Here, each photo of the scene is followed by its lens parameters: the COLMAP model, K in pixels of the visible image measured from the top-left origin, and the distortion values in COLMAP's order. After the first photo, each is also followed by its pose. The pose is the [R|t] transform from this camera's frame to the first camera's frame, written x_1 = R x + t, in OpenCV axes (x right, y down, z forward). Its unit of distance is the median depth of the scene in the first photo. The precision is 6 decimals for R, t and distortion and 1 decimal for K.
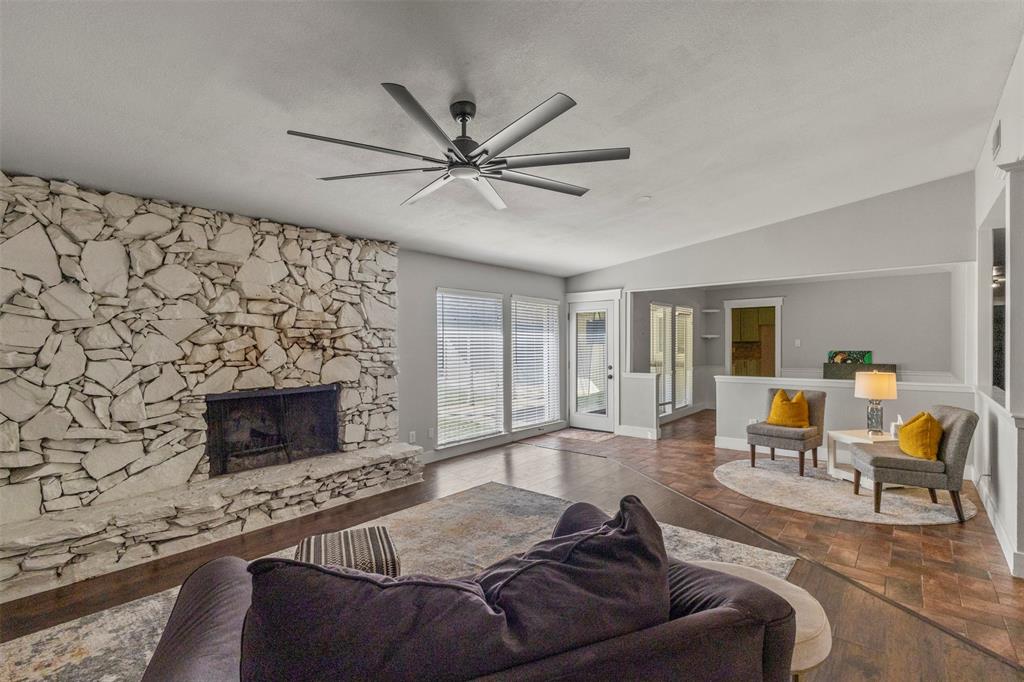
lens RADIAL K [[471.4, 0, 512.0], [0, 471.4, 341.0], [0, 0, 1]] dist [0.001481, 0.000284]
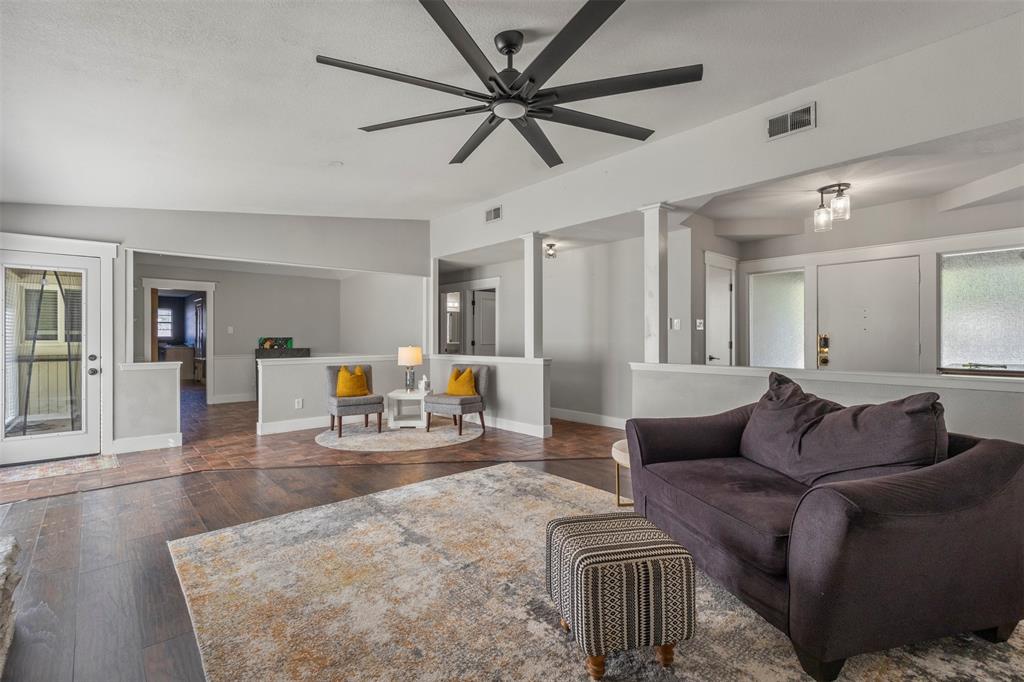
lens RADIAL K [[473.0, 0, 509.9], [0, 473.0, 337.6], [0, 0, 1]] dist [-0.001417, -0.000020]
pose [[0.143979, 0.006818, 0.989557, -0.601139], [-0.003122, 0.999974, -0.006435, 0.049579], [-0.989576, -0.002163, 0.143997, 0.532045]]
